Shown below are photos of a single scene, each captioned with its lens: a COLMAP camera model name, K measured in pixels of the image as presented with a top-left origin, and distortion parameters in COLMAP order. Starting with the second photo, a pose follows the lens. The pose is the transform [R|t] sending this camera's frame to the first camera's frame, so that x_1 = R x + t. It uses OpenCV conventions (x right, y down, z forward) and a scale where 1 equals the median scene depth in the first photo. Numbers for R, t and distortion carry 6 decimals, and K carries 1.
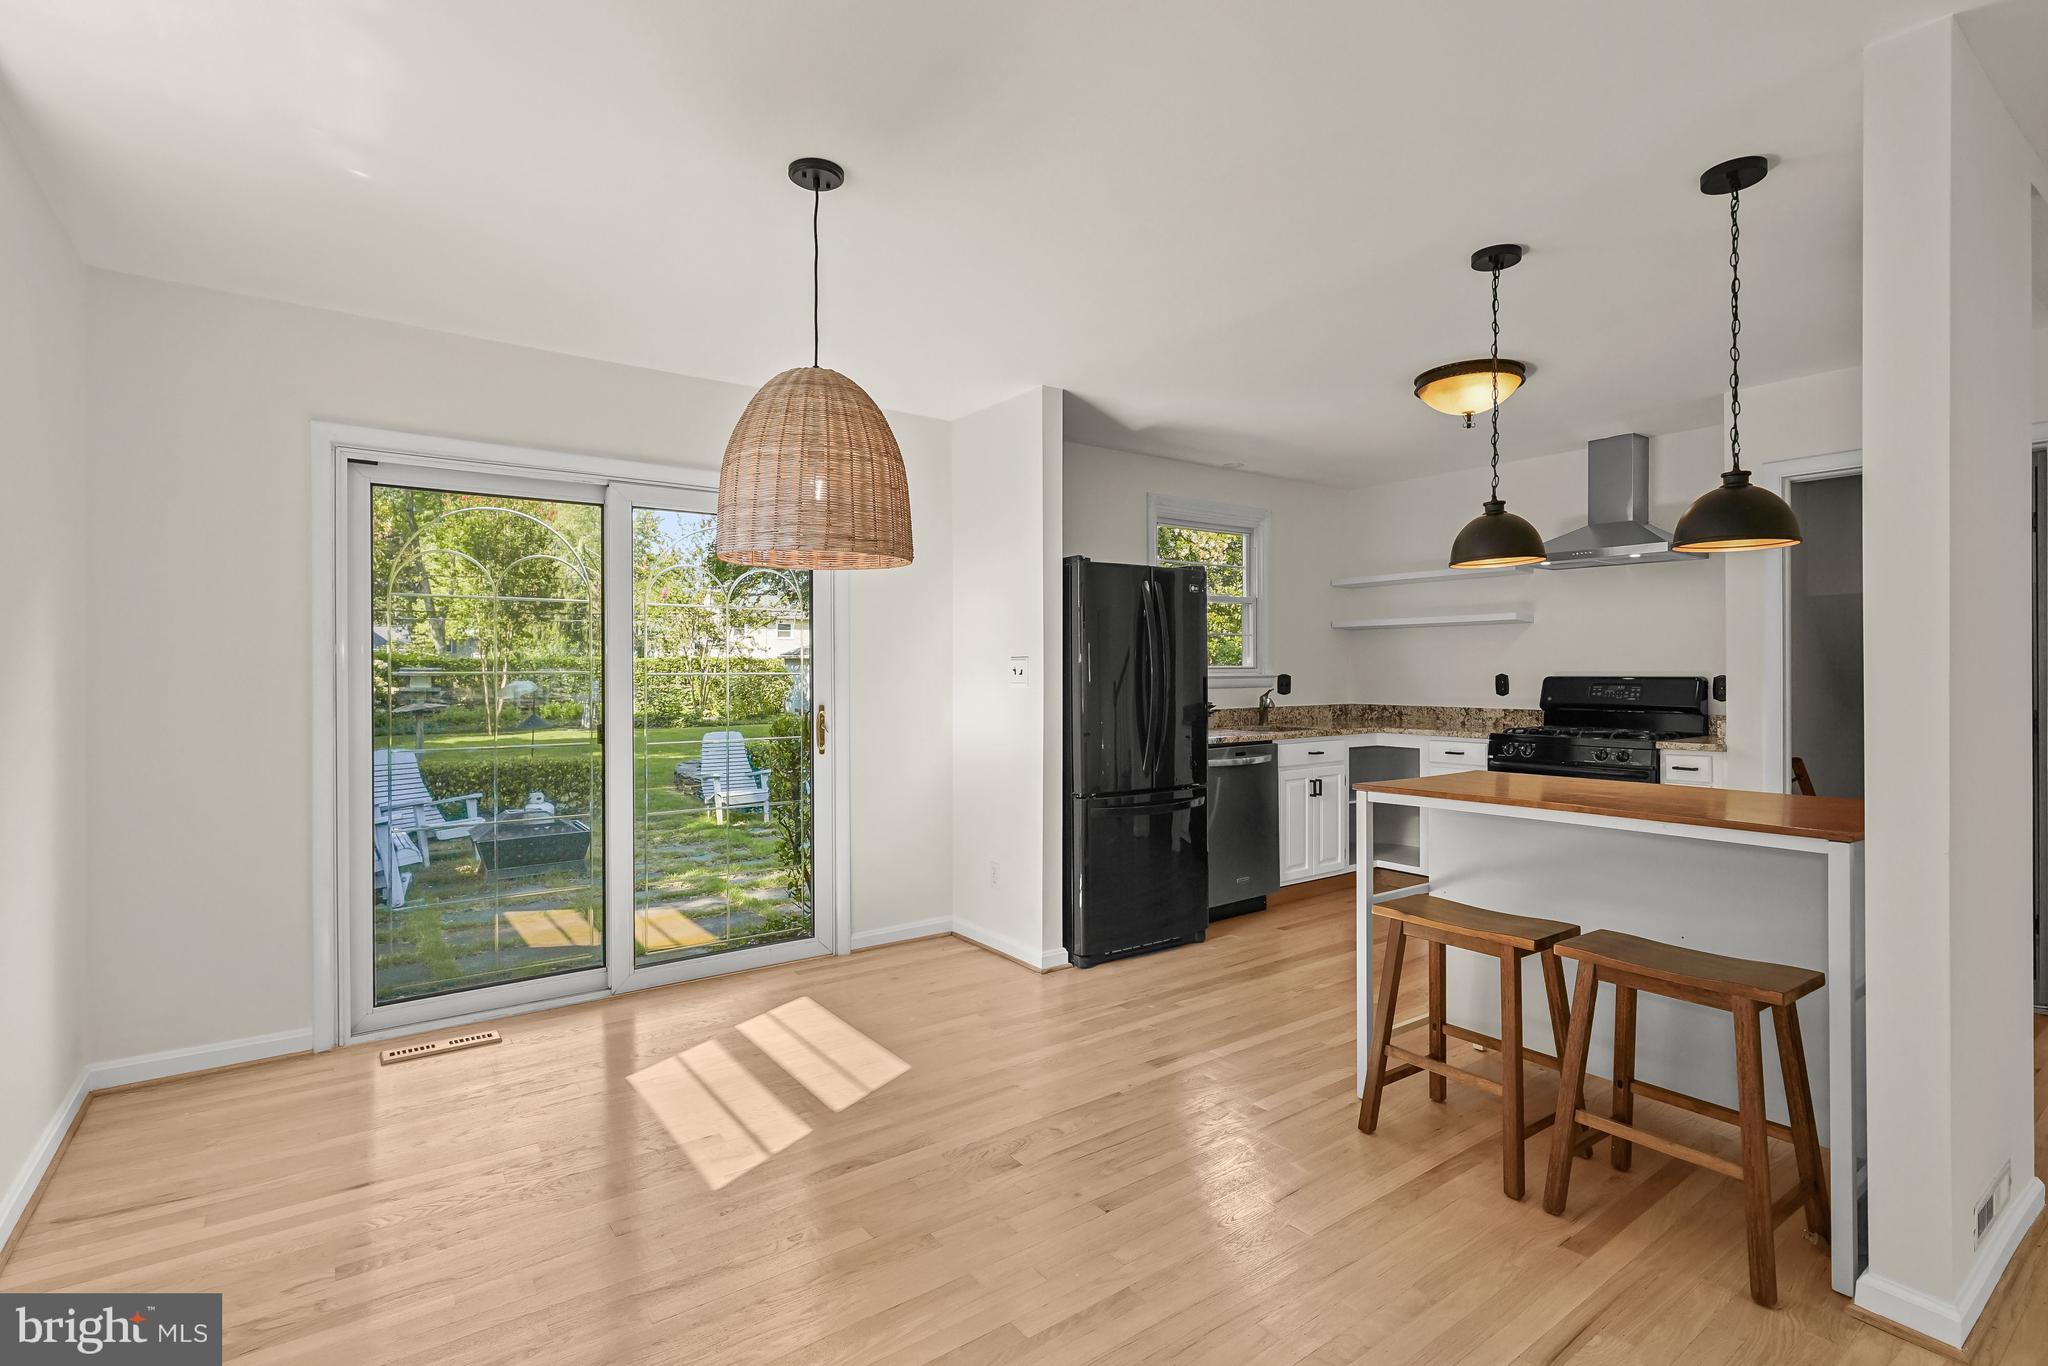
lens RADIAL K [[960.9, 0, 1019.0], [0, 960.9, 674.2], [0, 0, 1]] dist [-0.003404, -0.000294]
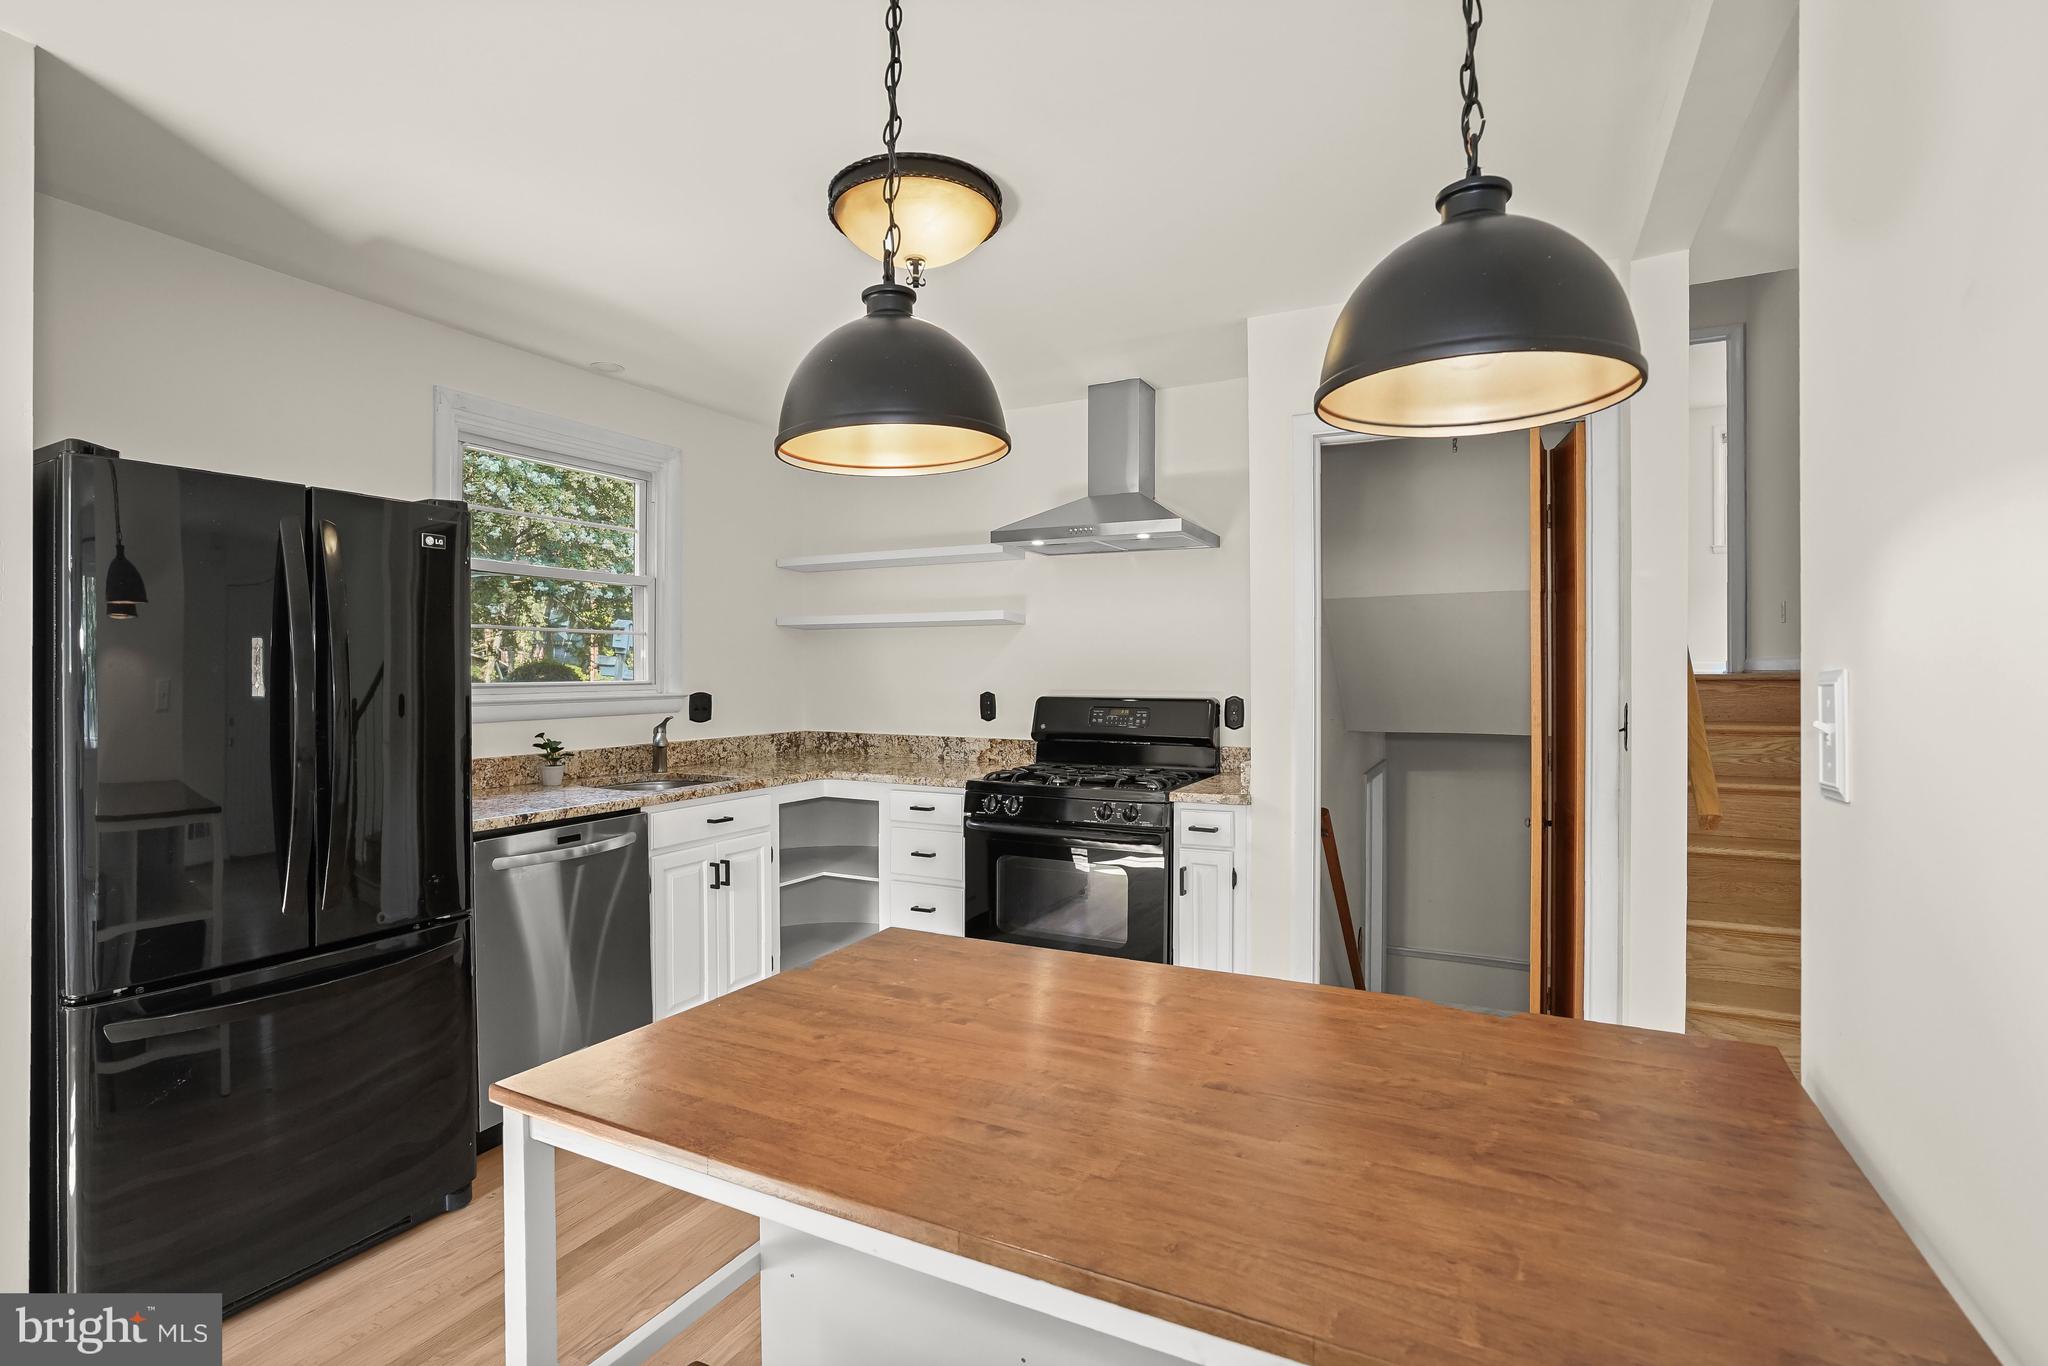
lens RADIAL K [[956.8, 0, 1032.6], [0, 956.8, 672.5], [0, 0, 1]] dist [-0.059638, 0.025214]
pose [[0.885084, 0.002360, 0.465426, 0.200466], [-0.001548, 0.999997, -0.002128, -0.015114], [-0.465430, 0.001163, 0.885084, 0.346809]]
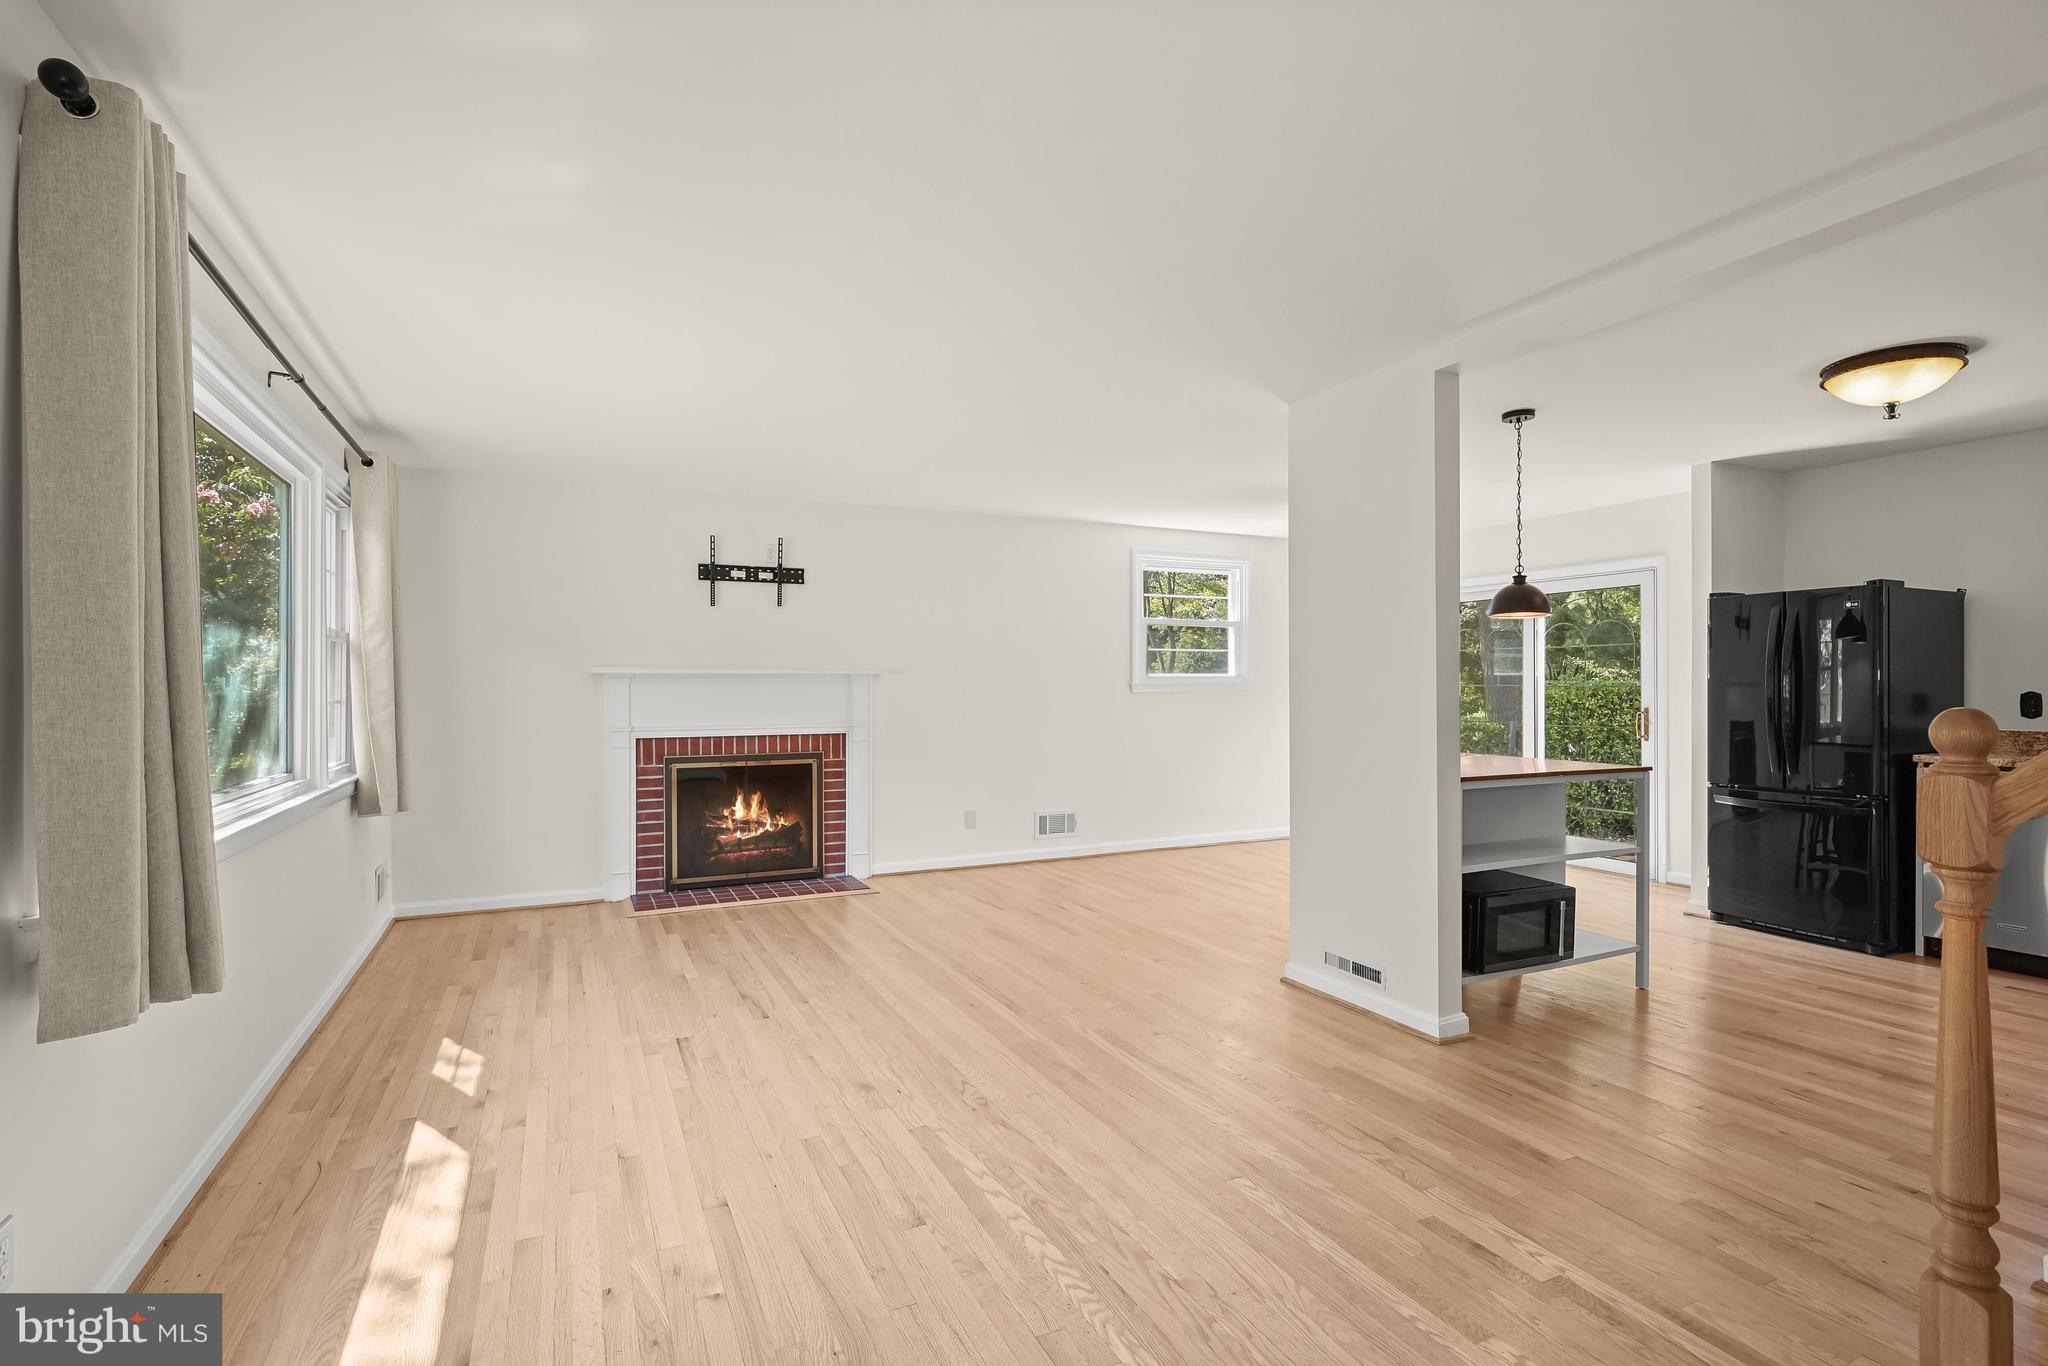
lens RADIAL K [[952.3, 0, 1022.8], [0, 952.3, 680.8], [0, 0, 1]] dist [-0.001608, -0.000069]
pose [[-0.177021, -0.002665, -0.984203, 1.150416], [0.002788, 0.999991, -0.003210, -0.005342], [0.984203, -0.003312, -0.177012, 0.262212]]
